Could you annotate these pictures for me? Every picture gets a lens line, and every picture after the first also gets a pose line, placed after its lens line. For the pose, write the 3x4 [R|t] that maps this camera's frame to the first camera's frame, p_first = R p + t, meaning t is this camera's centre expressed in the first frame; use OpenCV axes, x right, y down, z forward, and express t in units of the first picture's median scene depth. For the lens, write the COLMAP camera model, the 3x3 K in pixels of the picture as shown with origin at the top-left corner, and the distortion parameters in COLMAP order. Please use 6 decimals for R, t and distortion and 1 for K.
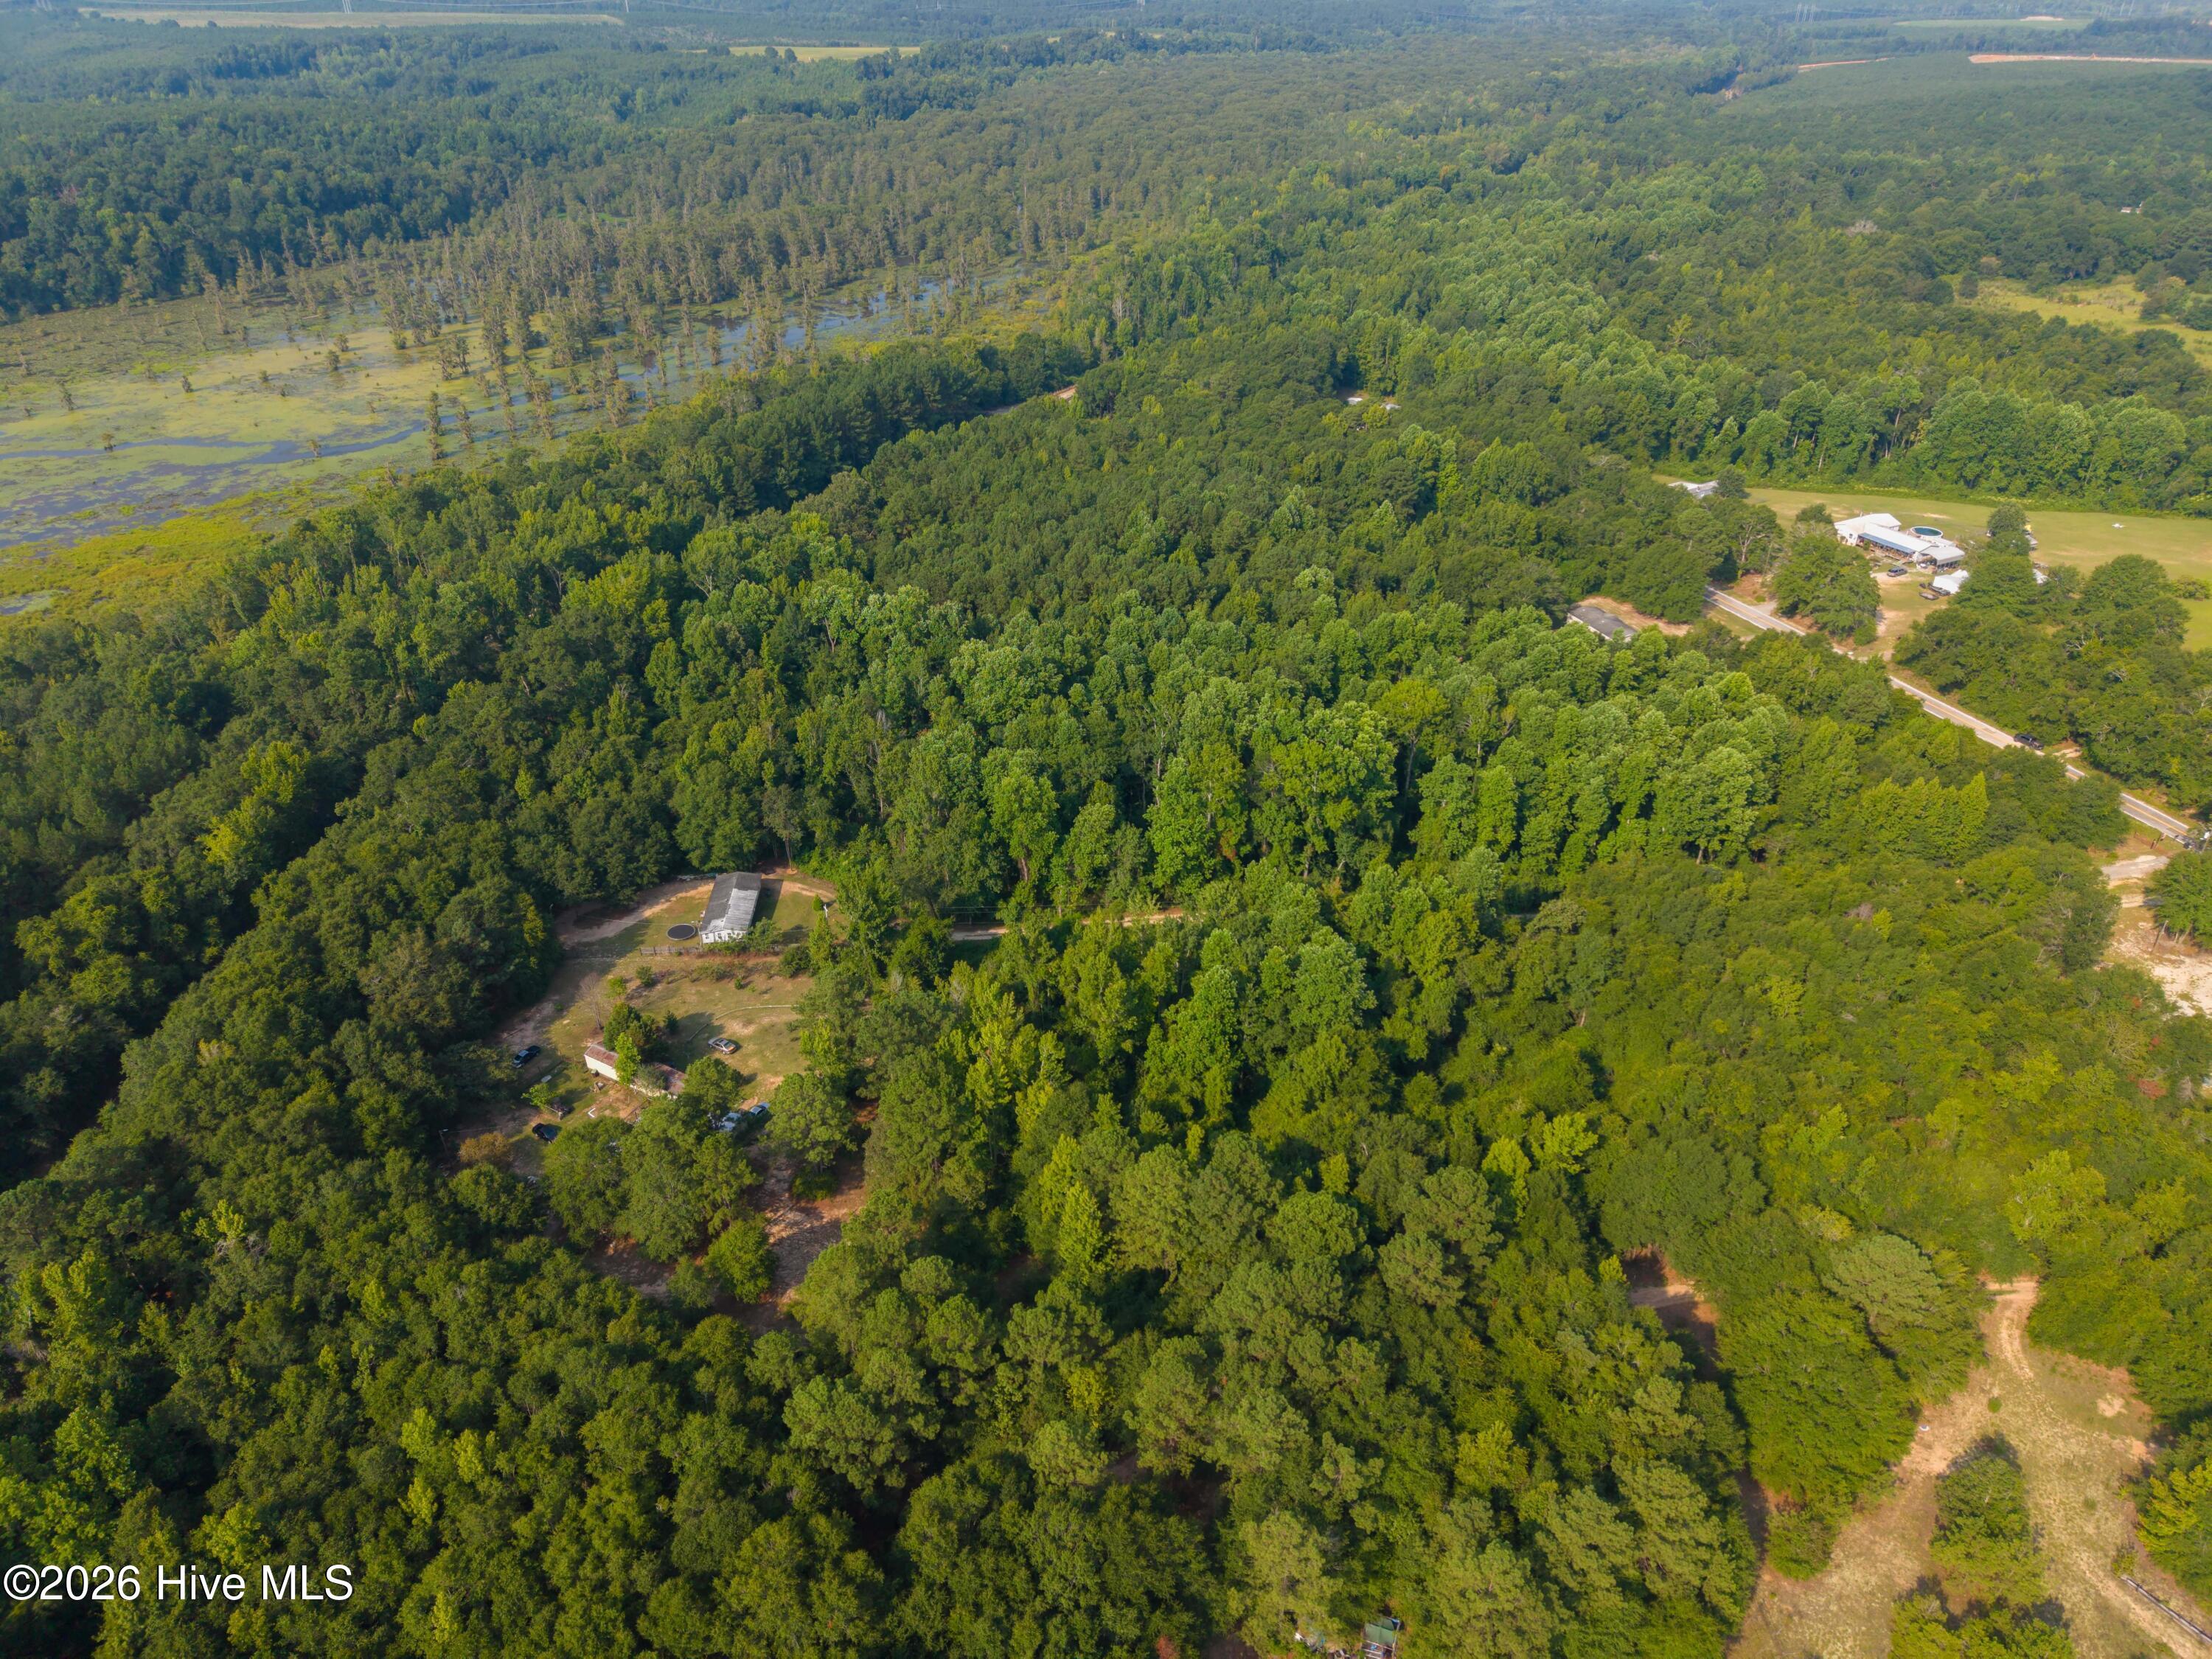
lens RADIAL K [[1499.0, 0, 1106.0], [0, 1499.0, 829.5], [0, 0, 1]] dist [0.012134, -0.003117]
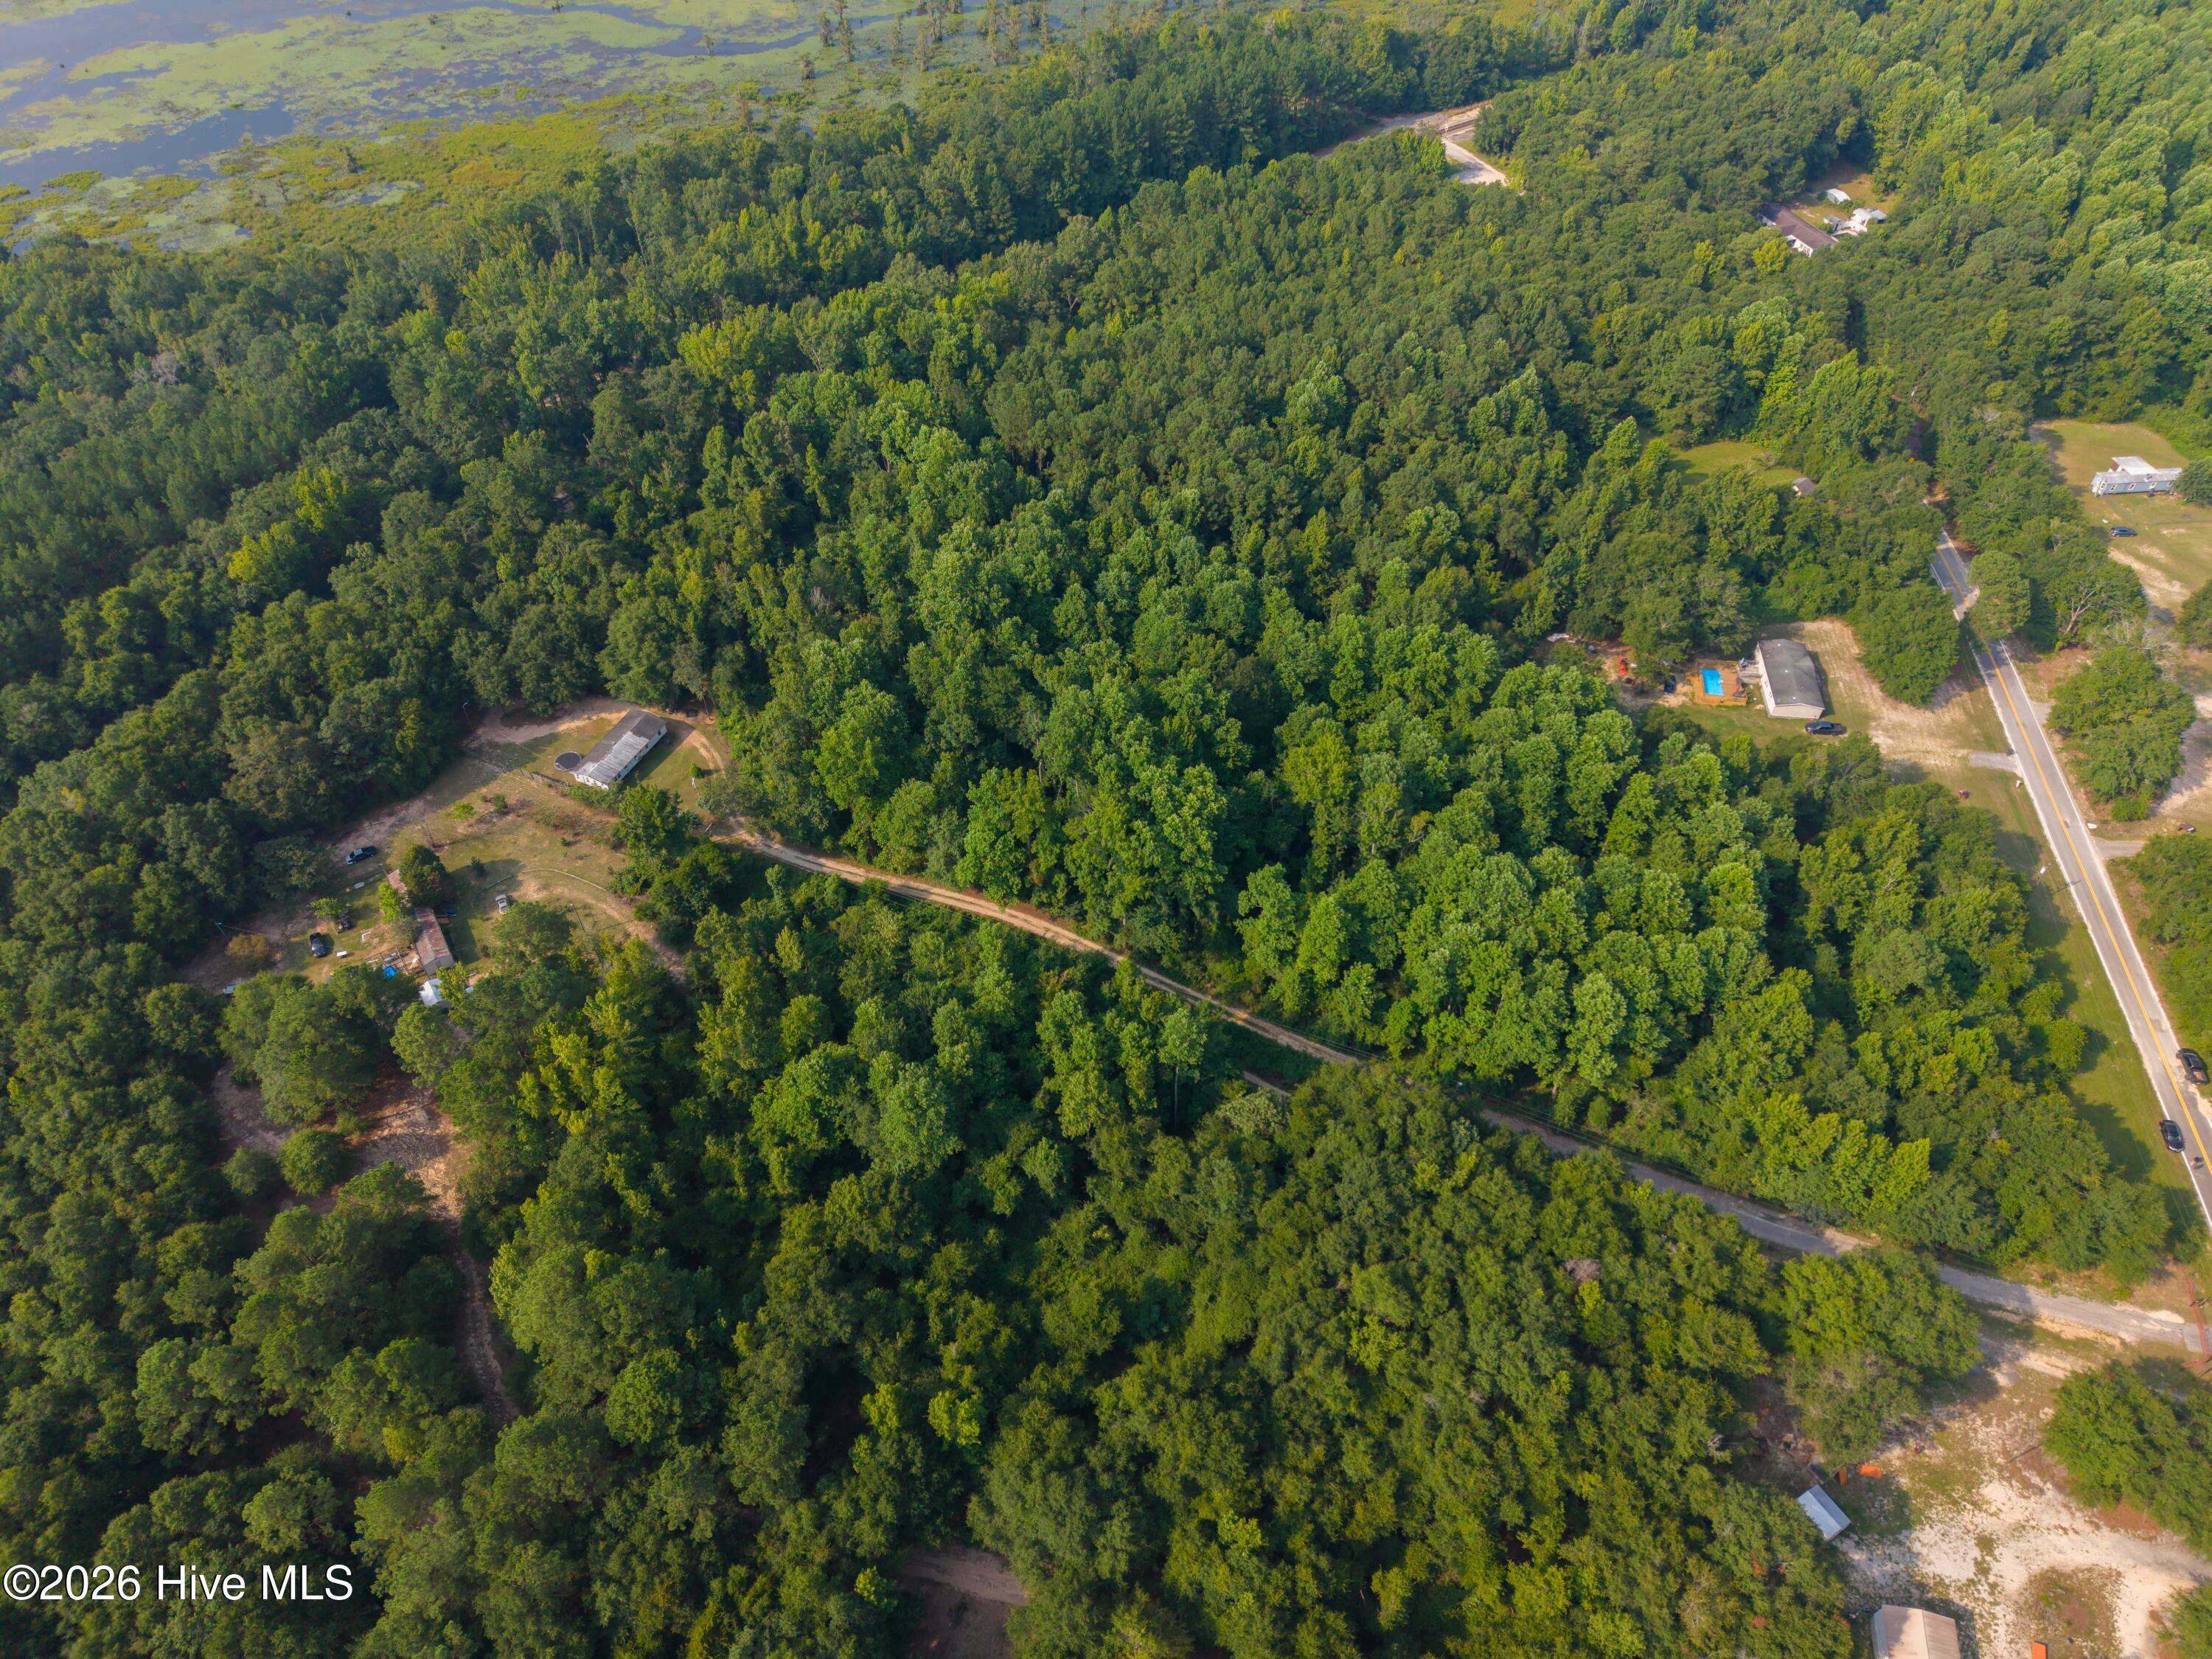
lens RADIAL K [[1499.0, 0, 1106.0], [0, 1499.0, 829.5], [0, 0, 1]] dist [0.012134, -0.003117]
pose [[0.888514, 0.336300, -0.312161, 0.381887], [-0.235562, 0.918136, 0.318647, -0.301663], [0.393768, -0.209589, 0.894997, 0.198624]]
